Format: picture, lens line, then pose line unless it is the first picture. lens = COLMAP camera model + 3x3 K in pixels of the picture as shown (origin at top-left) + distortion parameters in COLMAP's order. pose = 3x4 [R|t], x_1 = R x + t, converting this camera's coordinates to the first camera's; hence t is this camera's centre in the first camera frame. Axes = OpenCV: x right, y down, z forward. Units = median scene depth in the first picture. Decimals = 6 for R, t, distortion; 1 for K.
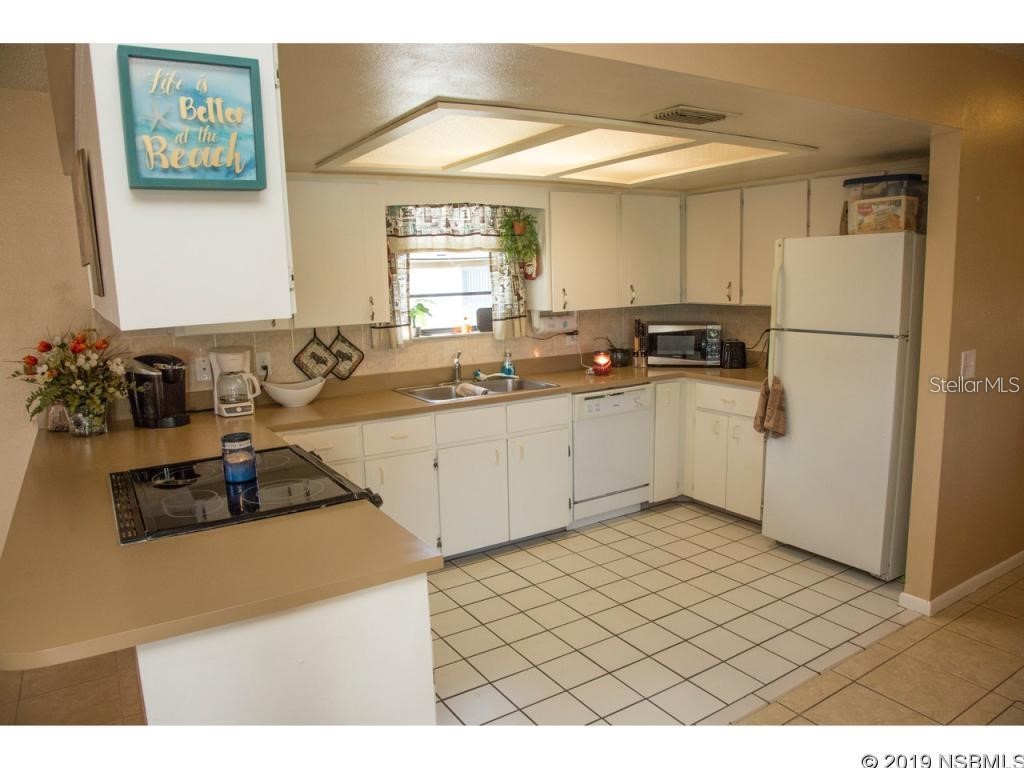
lens RADIAL K [[689.5, 0, 509.1], [0, 689.5, 388.0], [0, 0, 1]] dist [-0.074145, 0.009530]
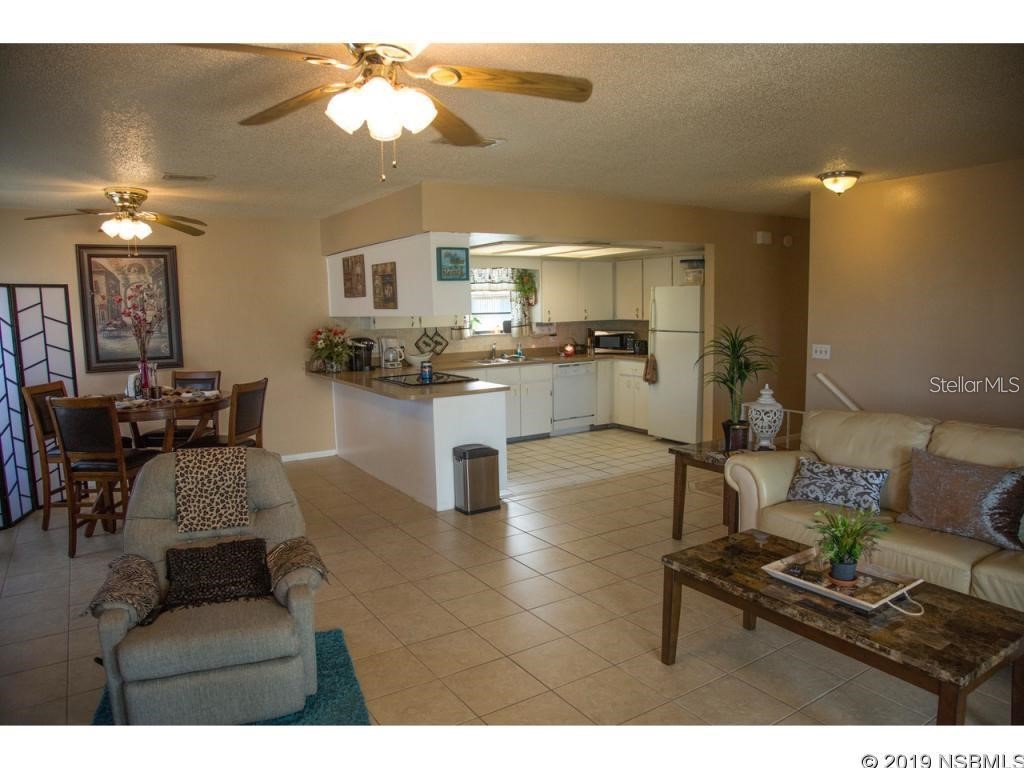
lens RADIAL K [[689.5, 0, 513.3], [0, 689.5, 386.5], [0, 0, 1]] dist [-0.074145, 0.009530]
pose [[0.999748, 0.006671, 0.021444, -0.059951], [-0.005760, 0.999090, -0.042273, 0.149910], [-0.021707, 0.042139, 0.998876, -0.918555]]
